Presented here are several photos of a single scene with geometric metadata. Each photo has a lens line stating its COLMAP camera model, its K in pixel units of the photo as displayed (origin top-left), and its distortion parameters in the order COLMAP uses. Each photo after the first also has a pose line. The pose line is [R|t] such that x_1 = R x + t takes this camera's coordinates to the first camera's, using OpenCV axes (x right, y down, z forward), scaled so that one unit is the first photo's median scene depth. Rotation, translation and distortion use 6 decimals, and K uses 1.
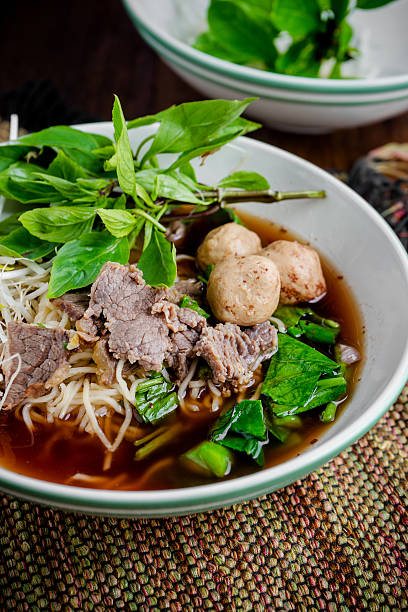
lens RADIAL K [[1178.3, 0, 204.0], [0, 1178.3, 306.0], [0, 0, 1]] dist [0.000784, 0.233965]
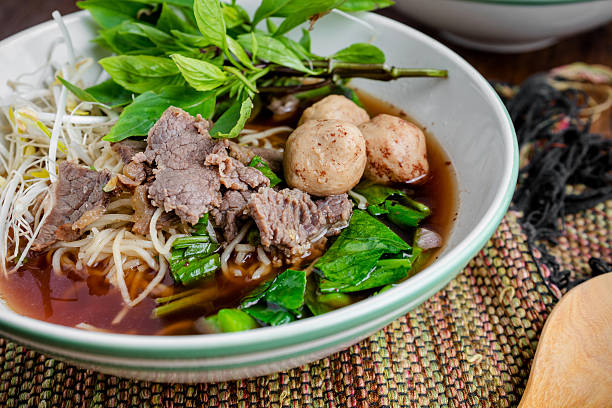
lens RADIAL K [[1038.1, 0, 294.9], [0, 1038.1, 203.0], [0, 0, 1]] dist [0.007625, 0.163448]
pose [[0.967639, 0.099455, -0.231911, 0.205147], [-0.121395, 0.989186, -0.082302, 0.090721], [0.221218, 0.107792, 0.969249, 0.244848]]
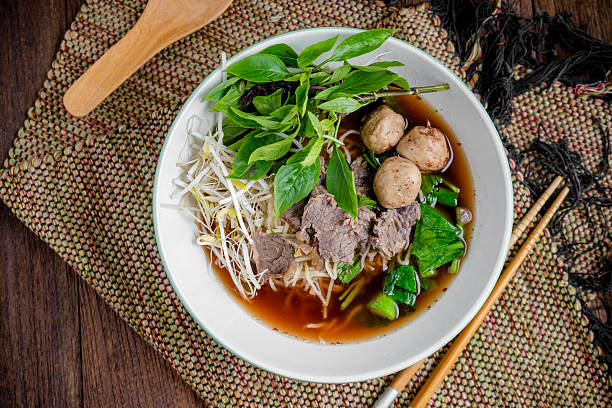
lens RADIAL K [[1141.7, 0, 306.0], [0, 1141.7, 204.0], [0, 0, 1]] dist [0.000814, 0.158660]
pose [[0.996688, -0.081314, -0.000456, -0.089498], [0.062280, 0.759758, 0.647216, -0.995956], [-0.052281, -0.645101, 0.762306, -0.148900]]
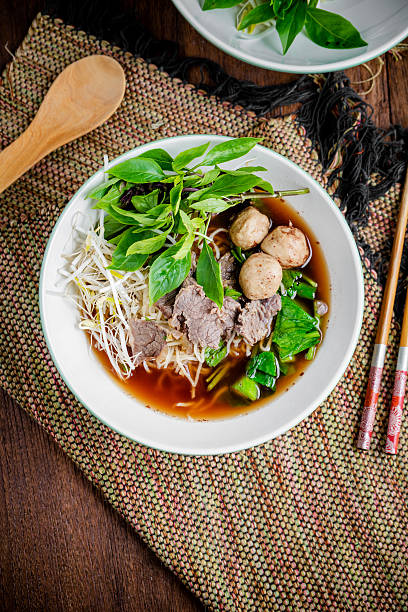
lens RADIAL K [[1141.7, 0, 217.1], [0, 1141.7, 314.1], [0, 0, 1]] dist [0.000814, 0.158660]
pose [[0.998019, -0.061786, 0.011877, -0.053988], [0.039209, 0.758408, 0.650599, -1.083624], [-0.049205, -0.648845, 0.759328, -0.291966]]
